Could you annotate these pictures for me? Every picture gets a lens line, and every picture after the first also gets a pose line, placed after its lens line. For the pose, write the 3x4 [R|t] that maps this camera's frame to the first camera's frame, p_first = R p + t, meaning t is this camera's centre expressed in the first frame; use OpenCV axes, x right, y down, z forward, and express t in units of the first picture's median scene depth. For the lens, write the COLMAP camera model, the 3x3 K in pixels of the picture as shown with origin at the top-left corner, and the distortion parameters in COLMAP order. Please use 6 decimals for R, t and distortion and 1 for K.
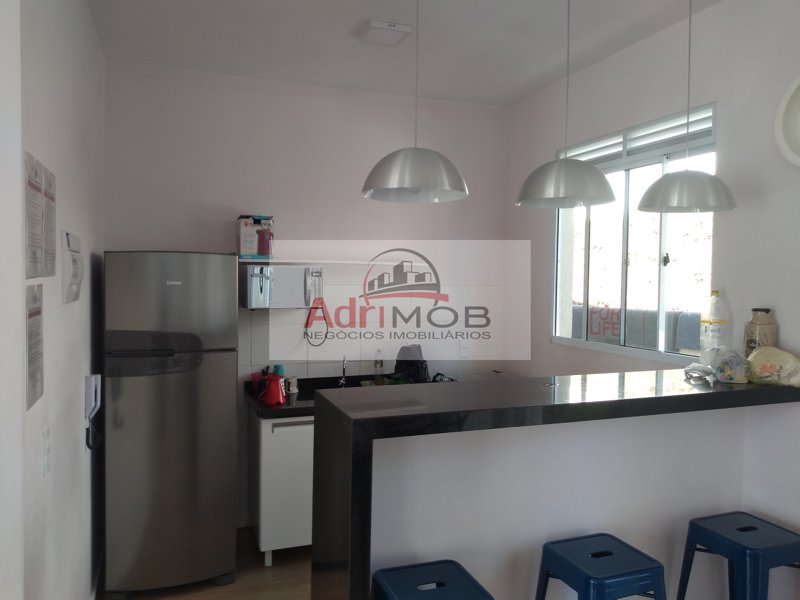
lens RADIAL K [[631.5, 0, 400.8], [0, 631.5, 293.4], [0, 0, 1]] dist [0.223203, -0.607326]
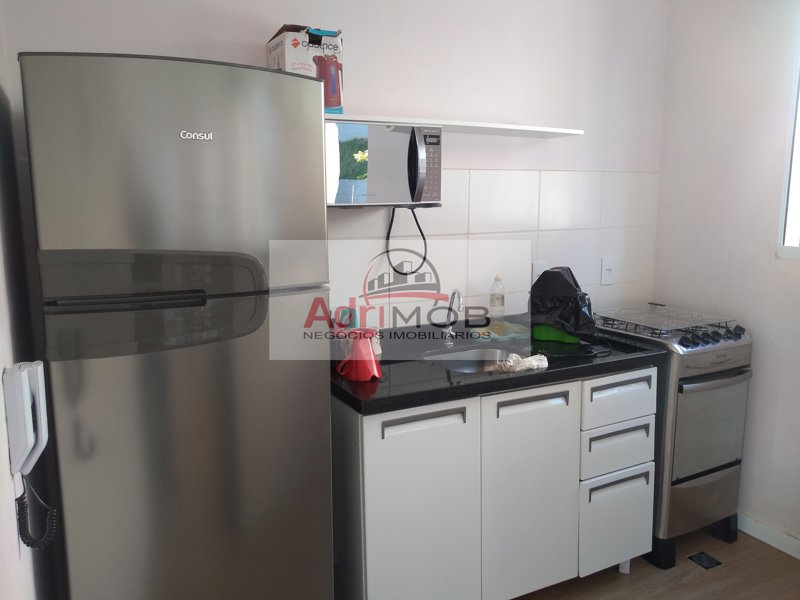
lens RADIAL K [[623.9, 0, 400.0], [0, 623.9, 300.0], [0, 0, 1]] dist [0.003198, -0.050360]
pose [[0.991678, -0.034383, 0.124069, -0.232870], [0.017494, 0.990729, 0.134724, 0.032084], [-0.127551, -0.131433, 0.983085, 0.475981]]
